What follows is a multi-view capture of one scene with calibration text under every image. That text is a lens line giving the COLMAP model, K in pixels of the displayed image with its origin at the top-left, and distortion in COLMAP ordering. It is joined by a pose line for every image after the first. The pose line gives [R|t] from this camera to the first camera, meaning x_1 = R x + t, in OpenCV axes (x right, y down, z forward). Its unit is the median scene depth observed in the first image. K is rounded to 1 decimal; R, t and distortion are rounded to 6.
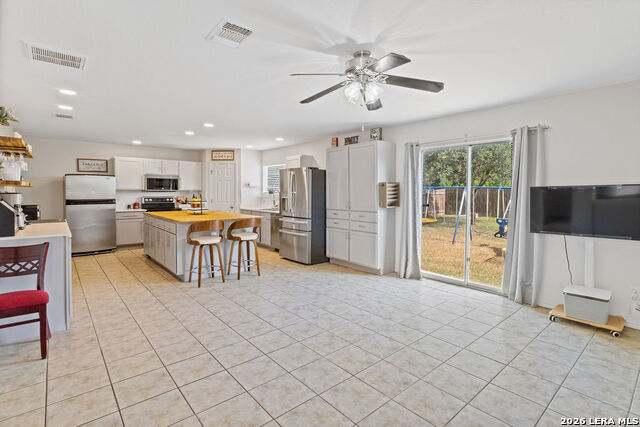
lens RADIAL K [[310.4, 0, 322.1], [0, 310.4, 199.9], [0, 0, 1]] dist [-0.000792, -0.000186]
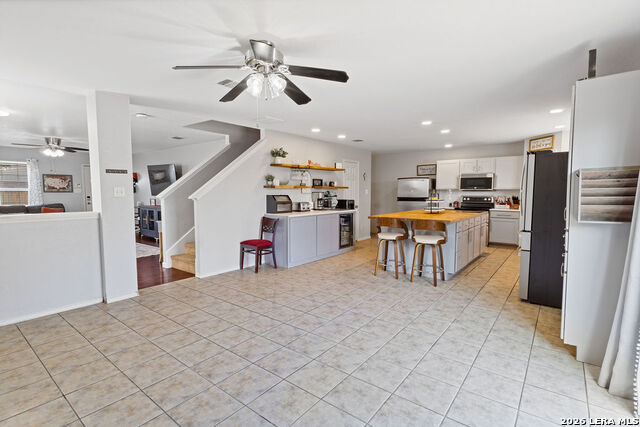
lens RADIAL K [[309.3, 0, 320.0], [0, 309.3, 213.5], [0, 0, 1]] dist [0.000933, 0.000169]
pose [[0.192246, 0.066101, -0.979118, 0.643337], [-0.022140, 0.997767, 0.063013, -0.010257], [0.981097, 0.009564, 0.193280, 0.566669]]
